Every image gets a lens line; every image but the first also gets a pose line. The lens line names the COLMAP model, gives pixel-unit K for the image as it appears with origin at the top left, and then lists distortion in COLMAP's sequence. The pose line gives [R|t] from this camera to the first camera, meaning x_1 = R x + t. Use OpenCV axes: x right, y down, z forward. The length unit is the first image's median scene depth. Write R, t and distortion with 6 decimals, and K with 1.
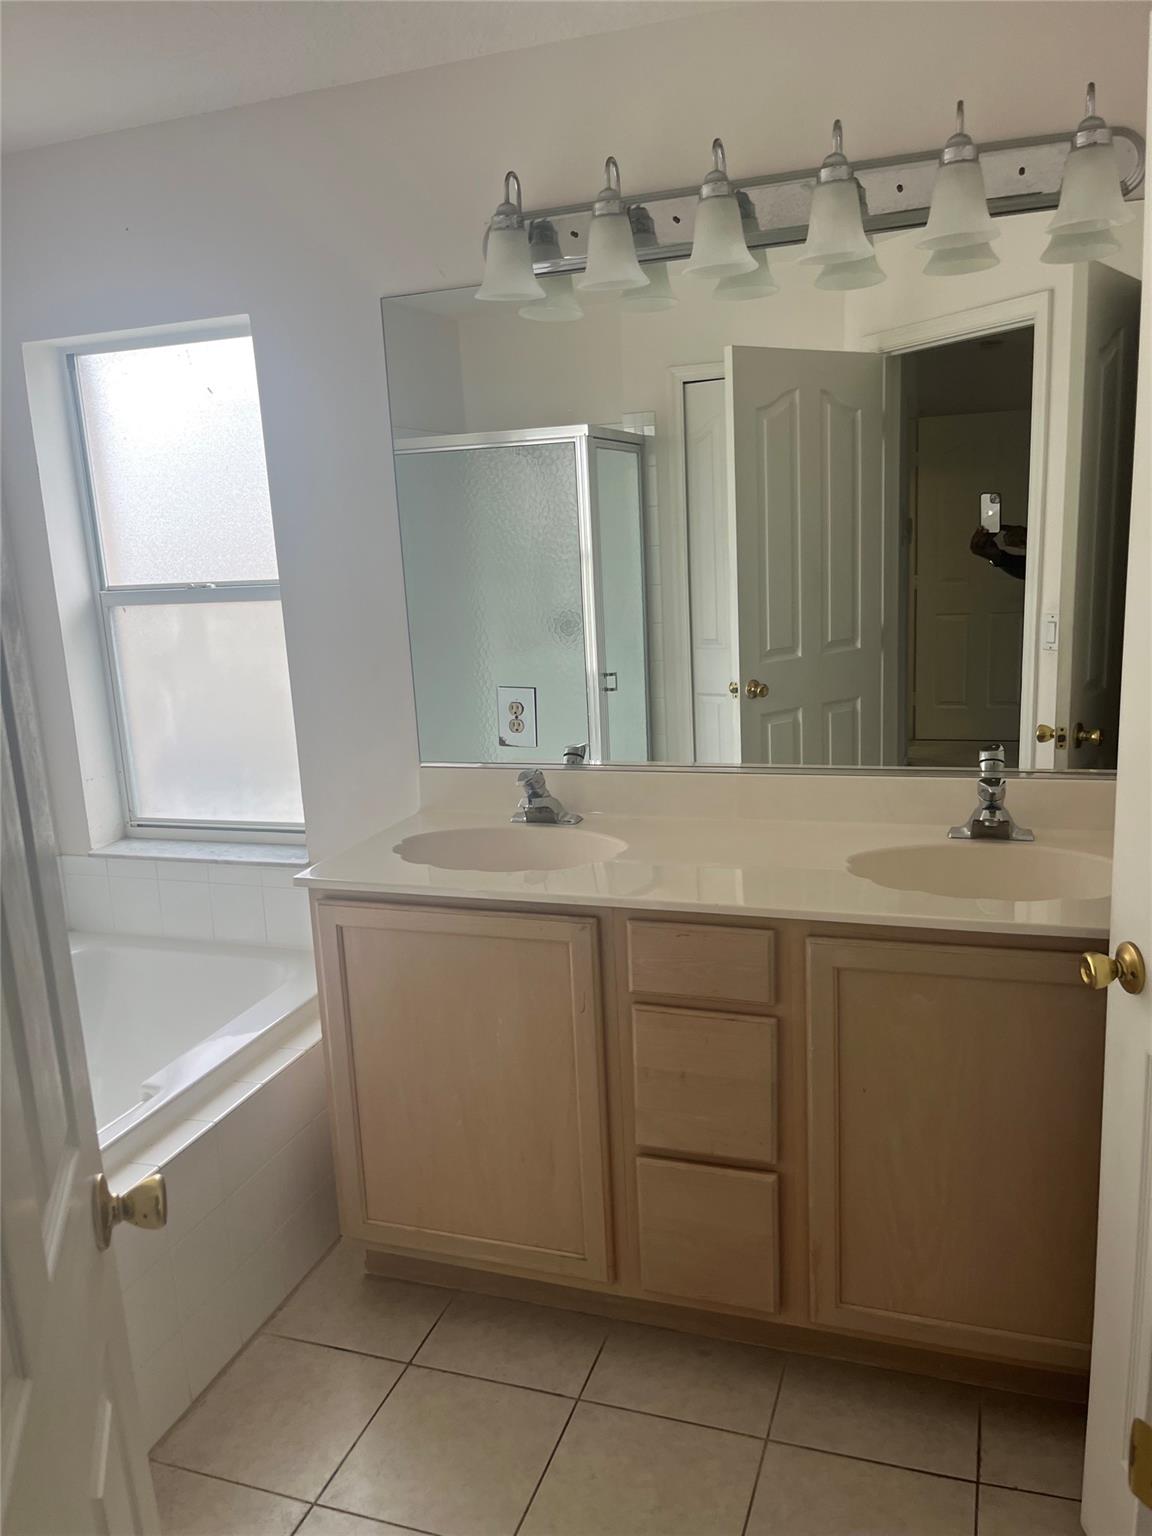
lens RADIAL K [[1188.0, 0, 567.9], [0, 1188.0, 766.9], [0, 0, 1]] dist [0.068502, 0.004458]
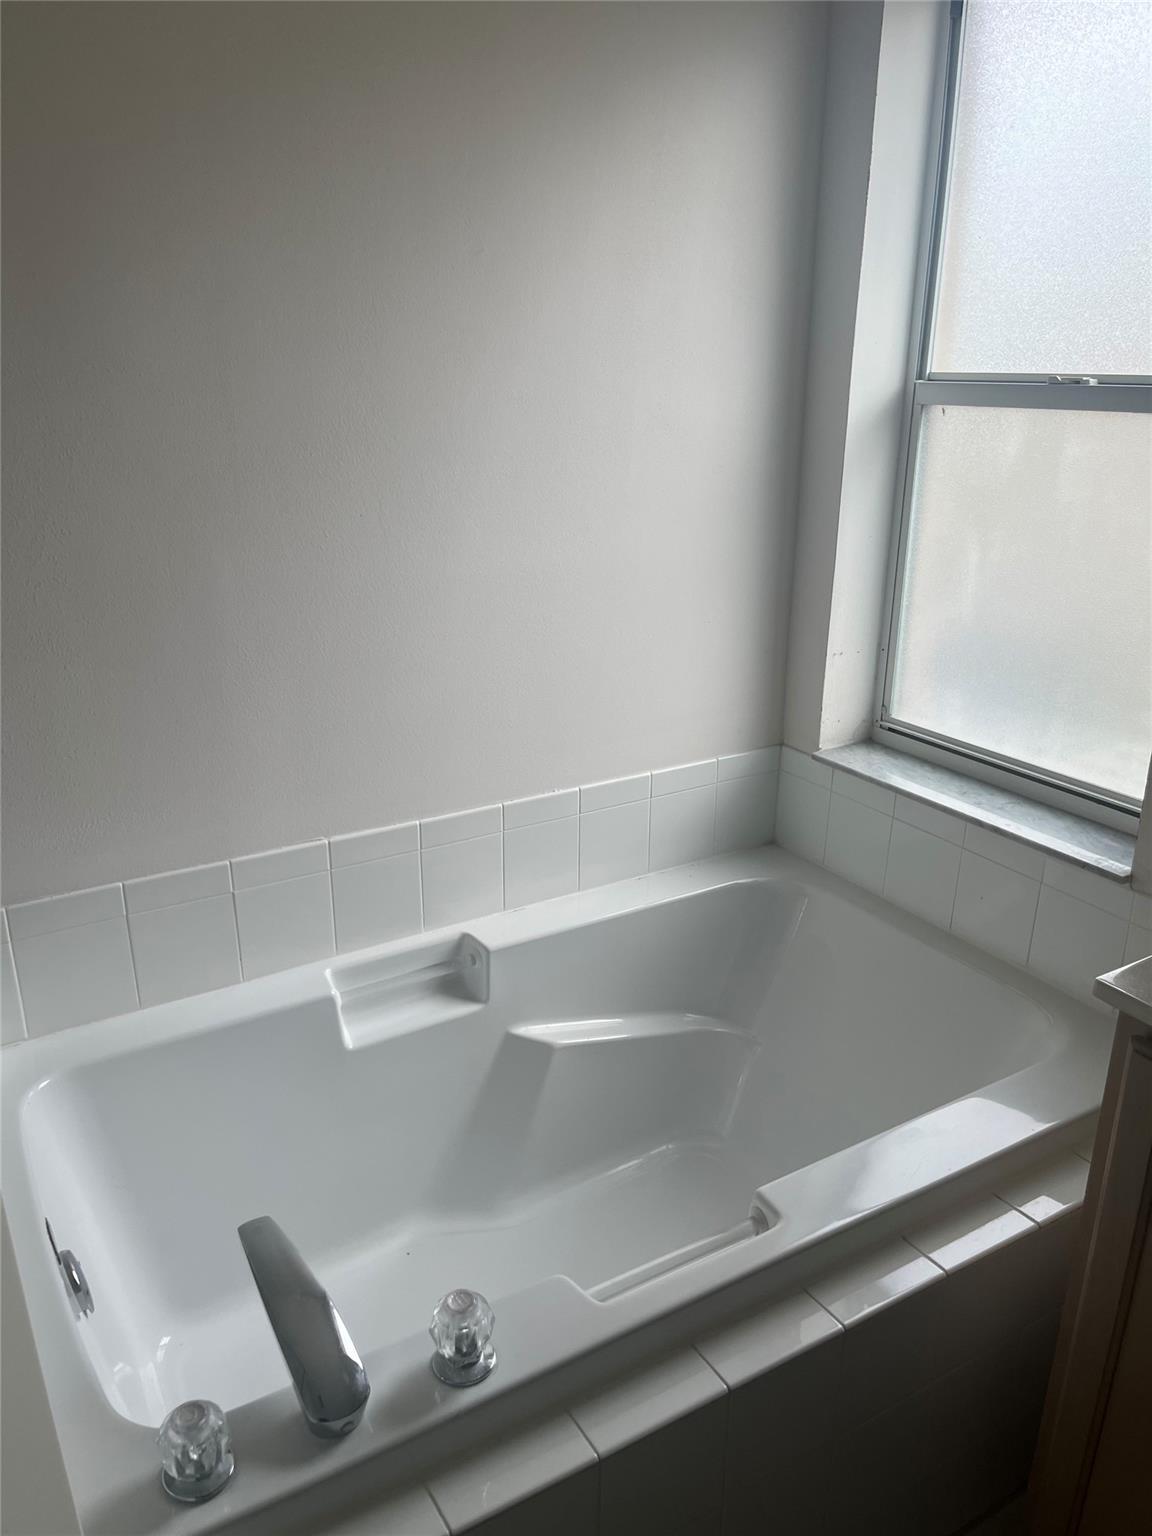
lens RADIAL K [[1188.0, 0, 572.8], [0, 1188.0, 756.8], [0, 0, 1]] dist [0.068502, 0.004458]
pose [[0.771274, 0.255456, -0.582991, -0.092077], [-0.173003, 0.965581, 0.194224, -0.040202], [0.612541, -0.048940, 0.788922, 0.342257]]
